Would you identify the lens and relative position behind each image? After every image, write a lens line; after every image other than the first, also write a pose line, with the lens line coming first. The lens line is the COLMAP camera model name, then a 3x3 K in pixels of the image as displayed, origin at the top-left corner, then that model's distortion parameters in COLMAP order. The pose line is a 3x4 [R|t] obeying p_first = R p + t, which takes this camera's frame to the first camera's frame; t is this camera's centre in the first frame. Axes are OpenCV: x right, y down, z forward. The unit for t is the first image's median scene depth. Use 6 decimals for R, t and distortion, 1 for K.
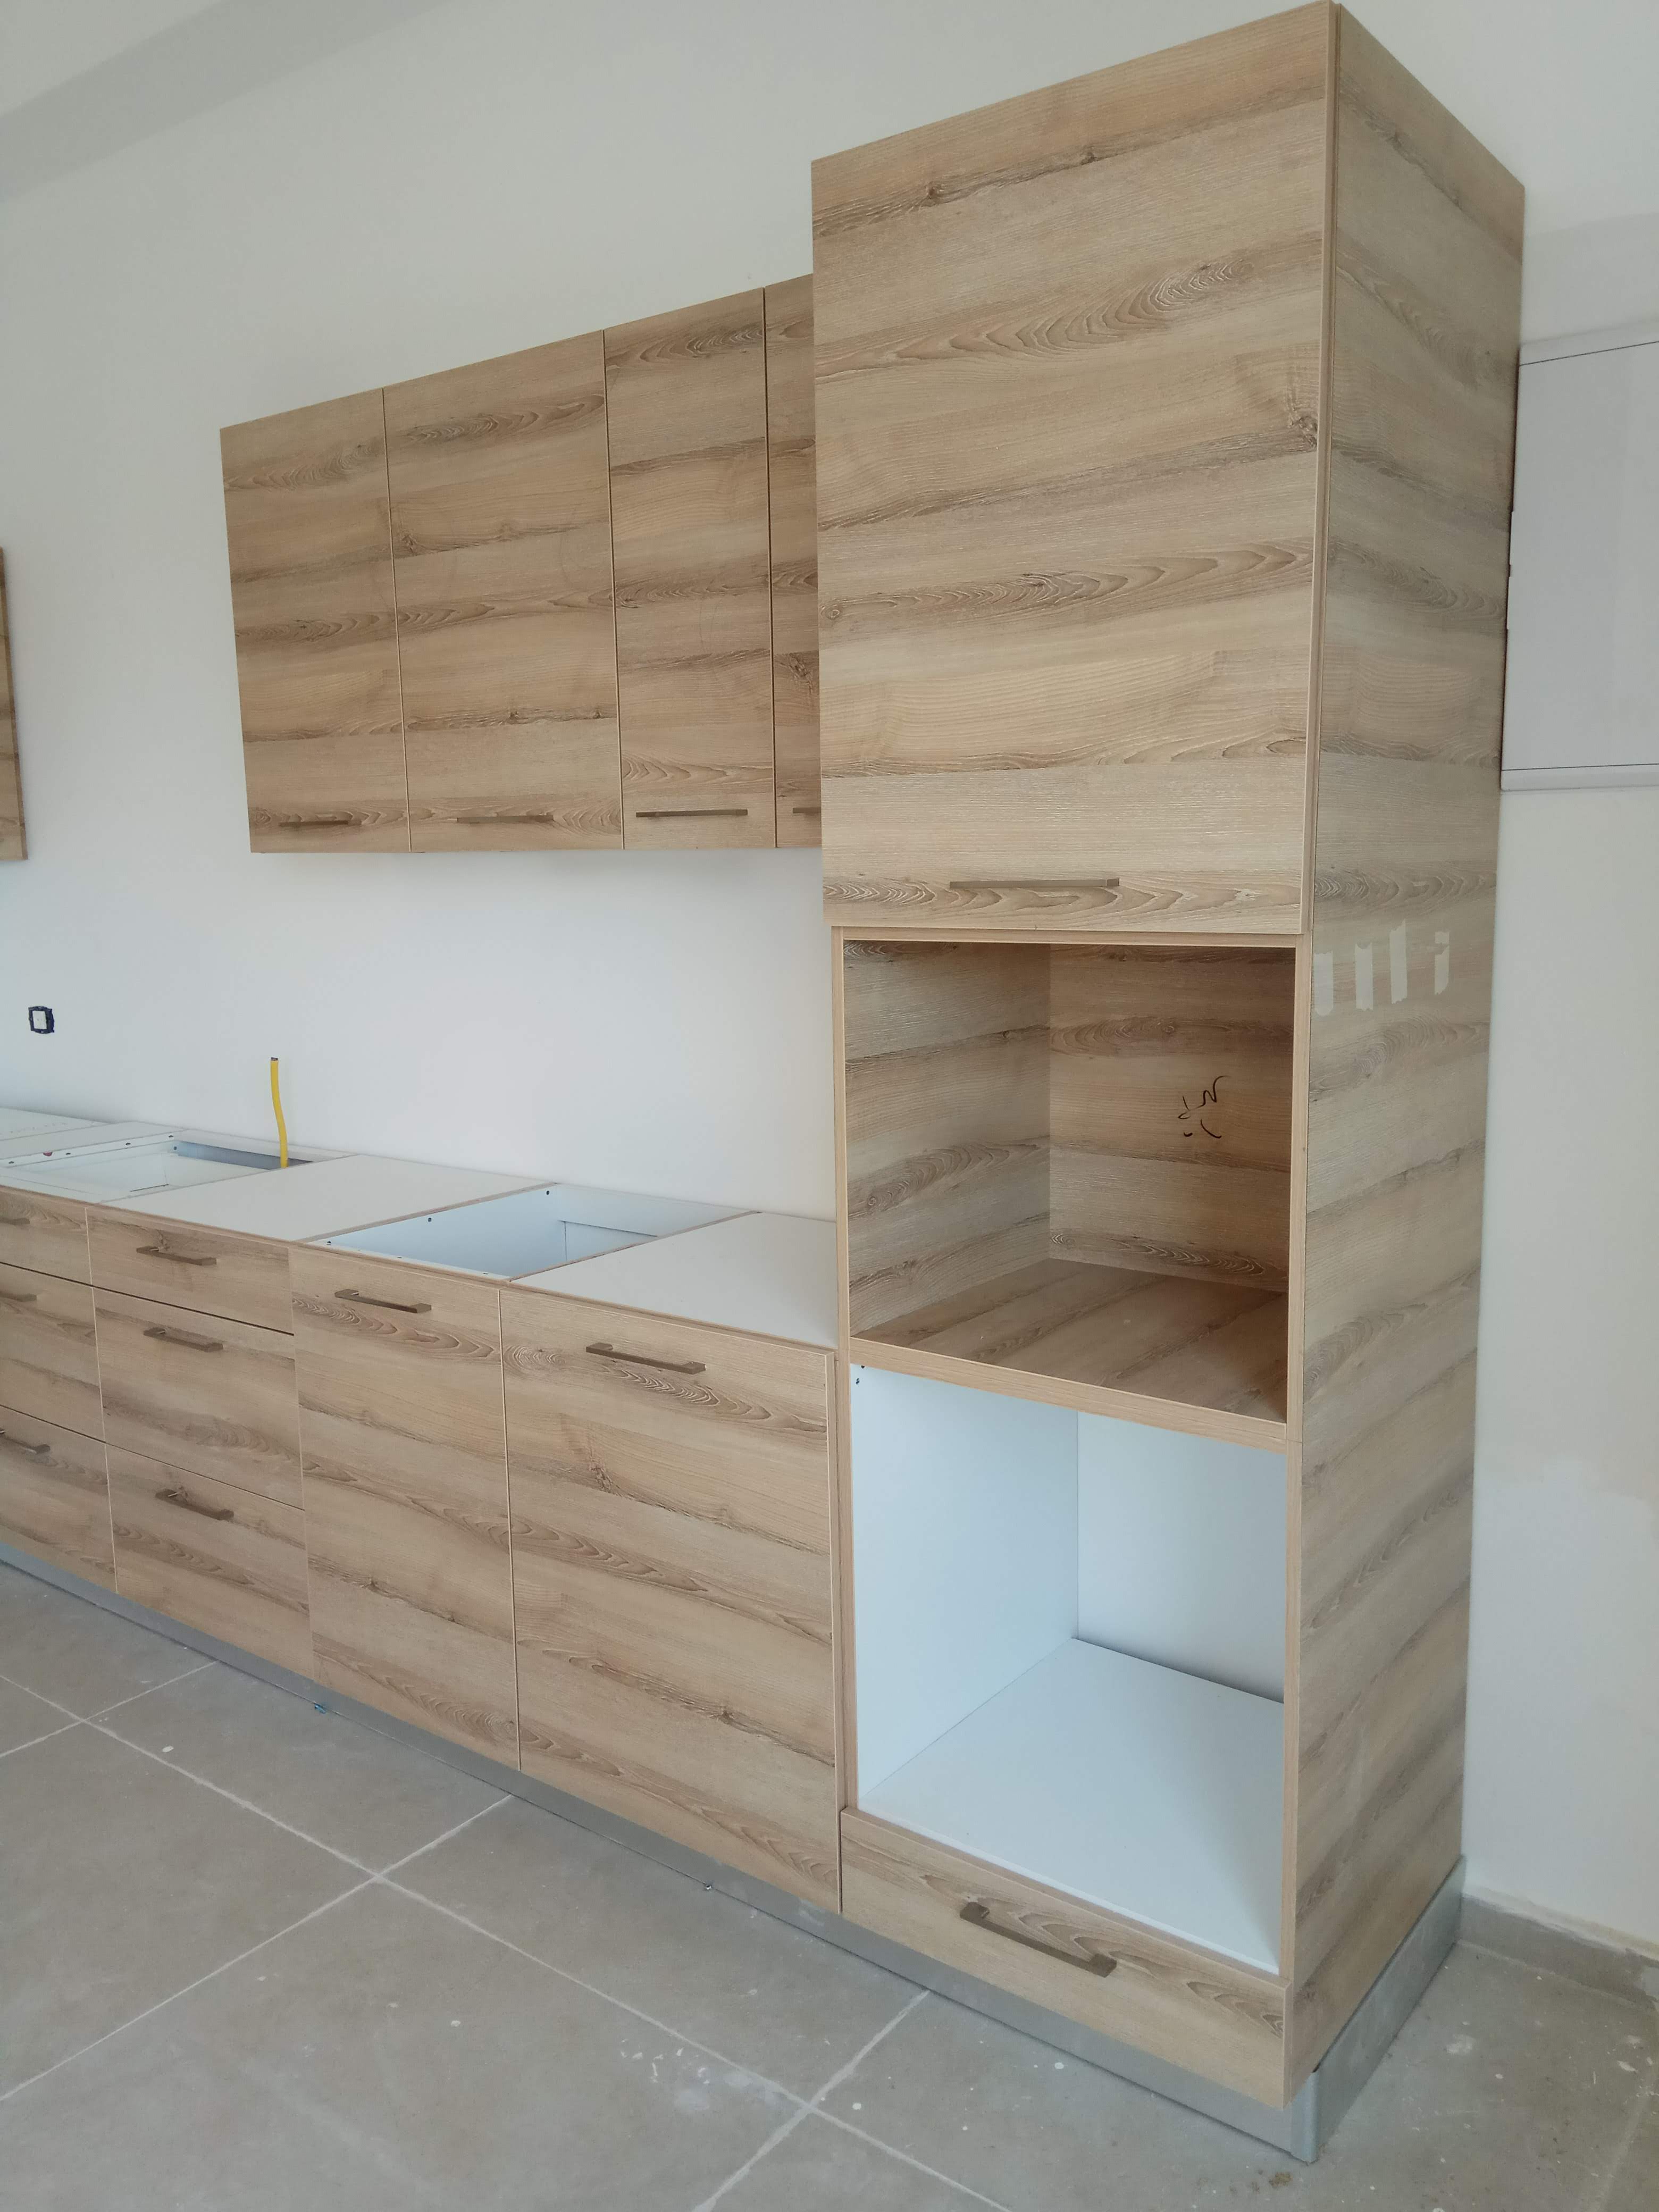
lens RADIAL K [[1735.1, 0, 830.1], [0, 1735.1, 1107.1], [0, 0, 1]] dist [0.000980, -0.001464]
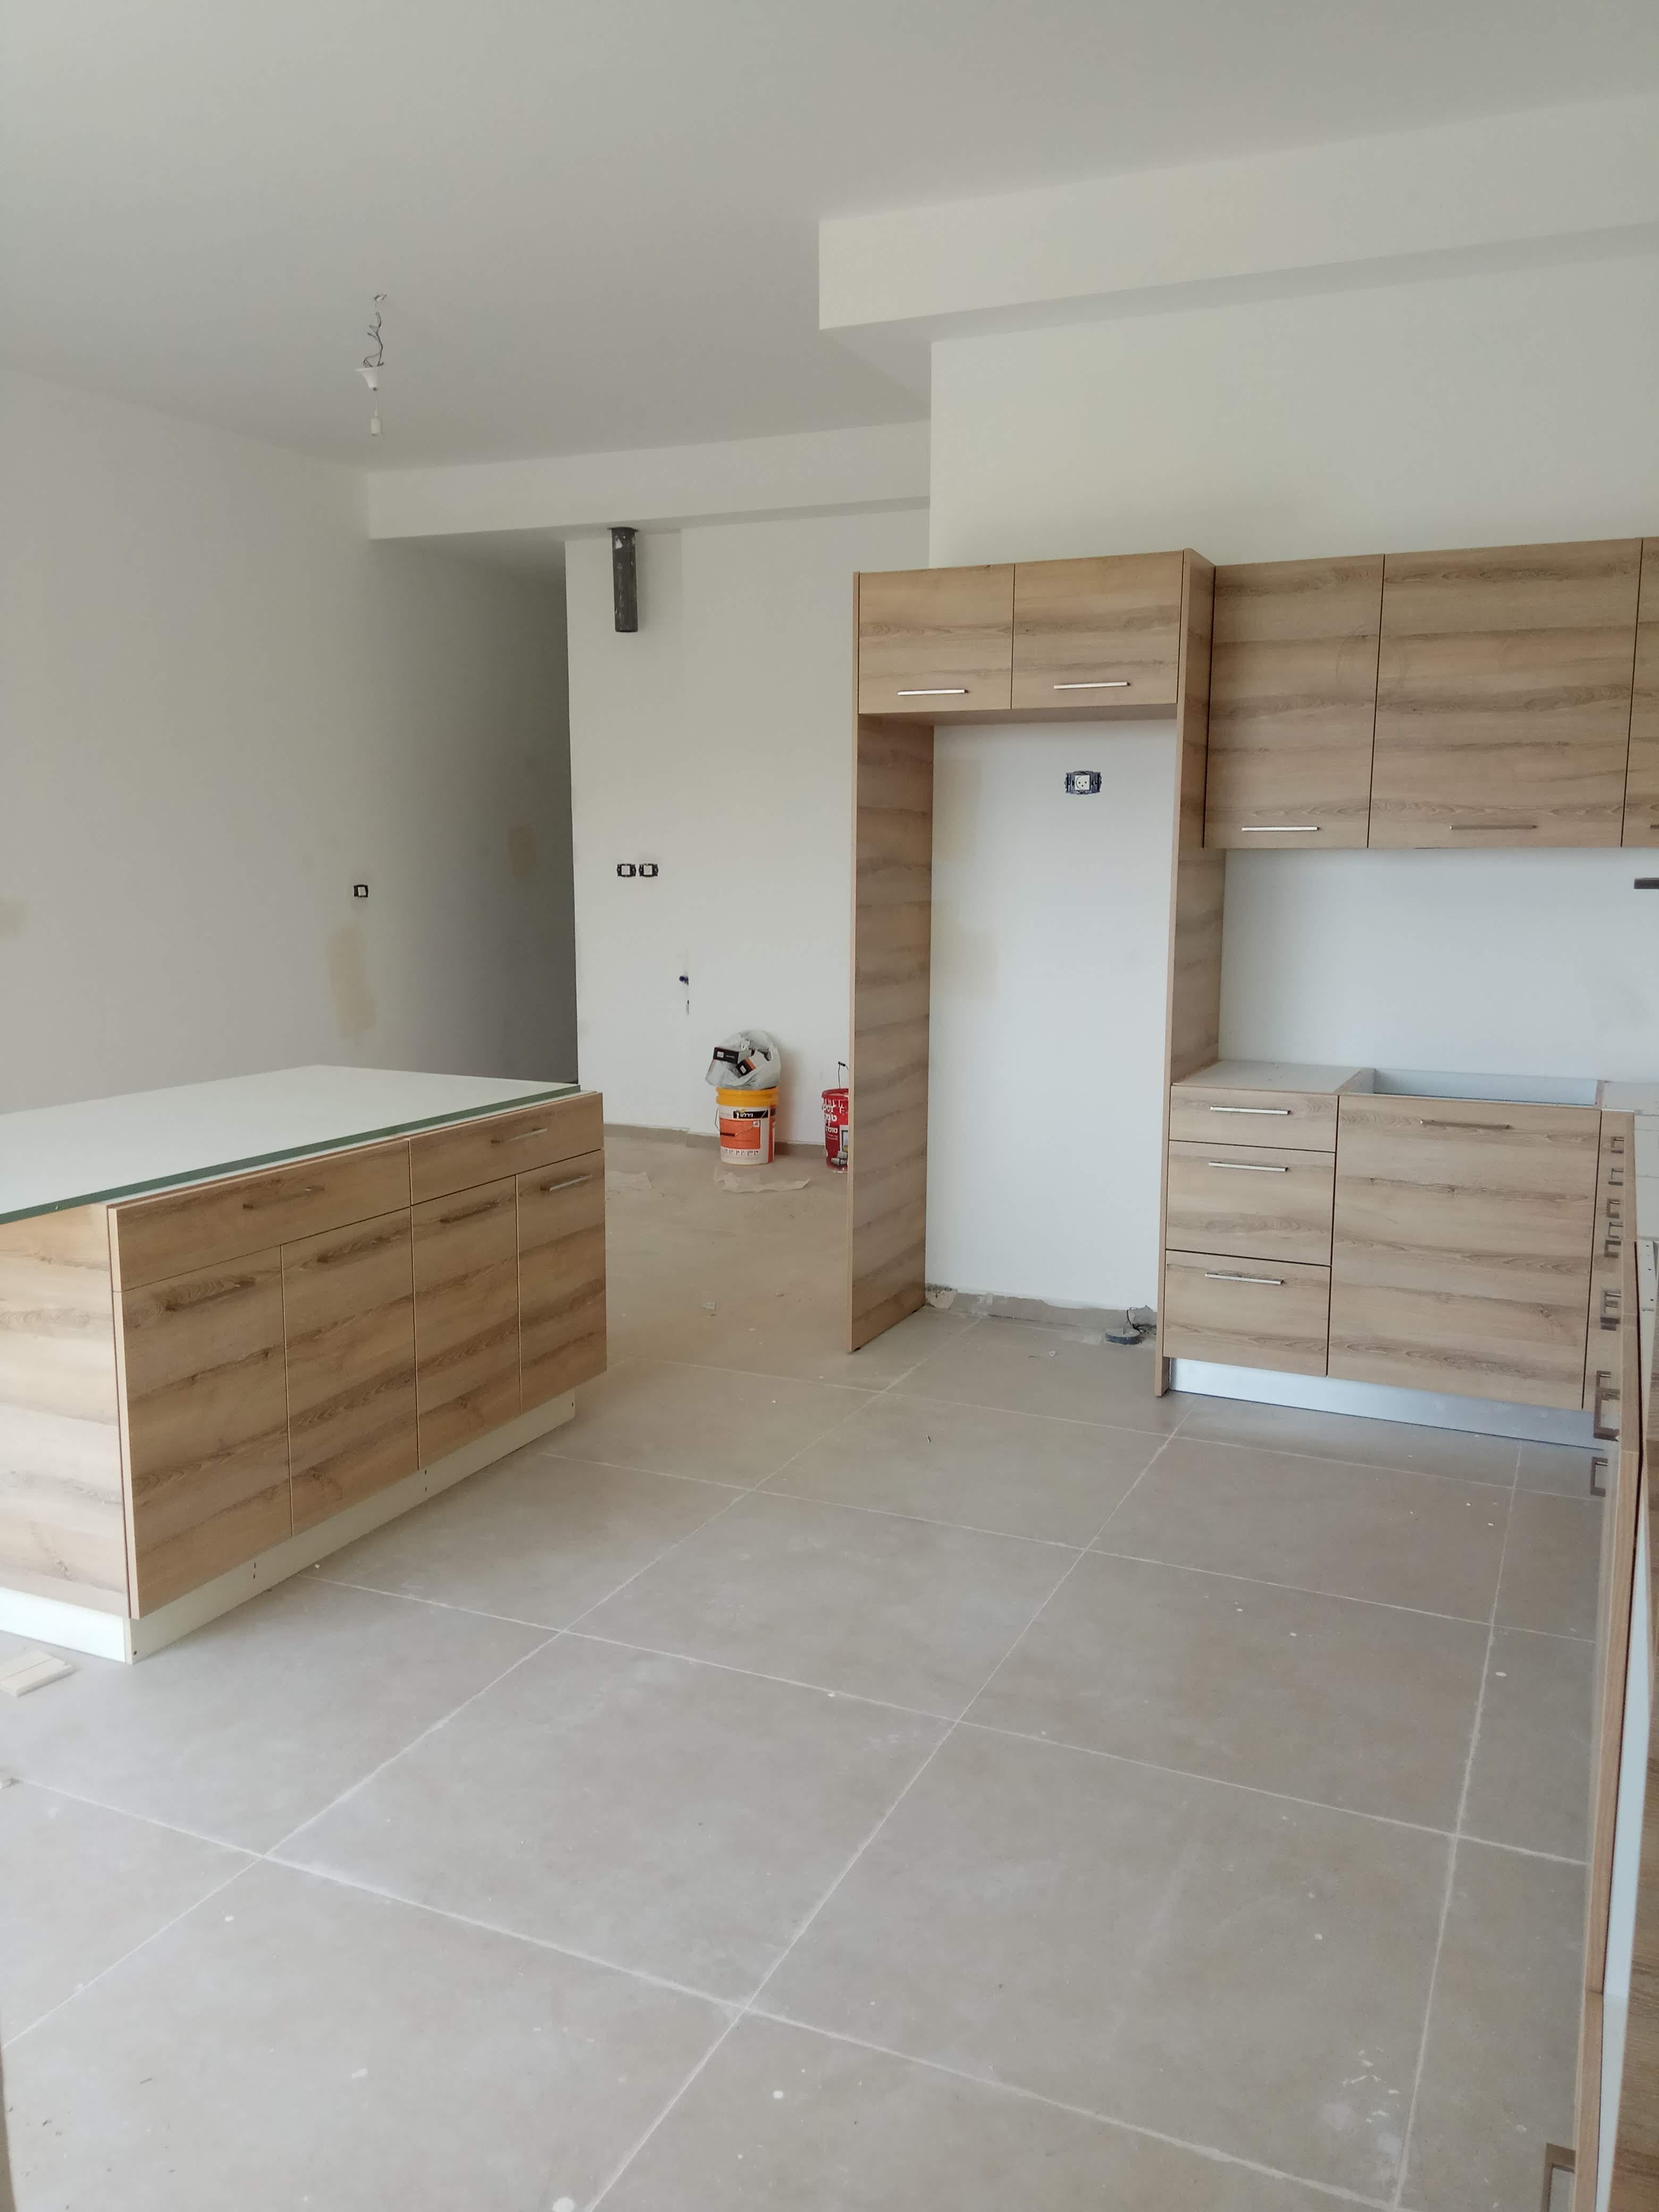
lens RADIAL K [[1735.1, 0, 829.0], [0, 1735.1, 1104.4], [0, 0, 1]] dist [0.000980, -0.001464]
pose [[0.219763, 0.160818, -0.962207, 0.697295], [-0.161303, 0.978733, 0.126739, -0.060951], [0.962126, 0.127354, 0.241029, 0.411544]]
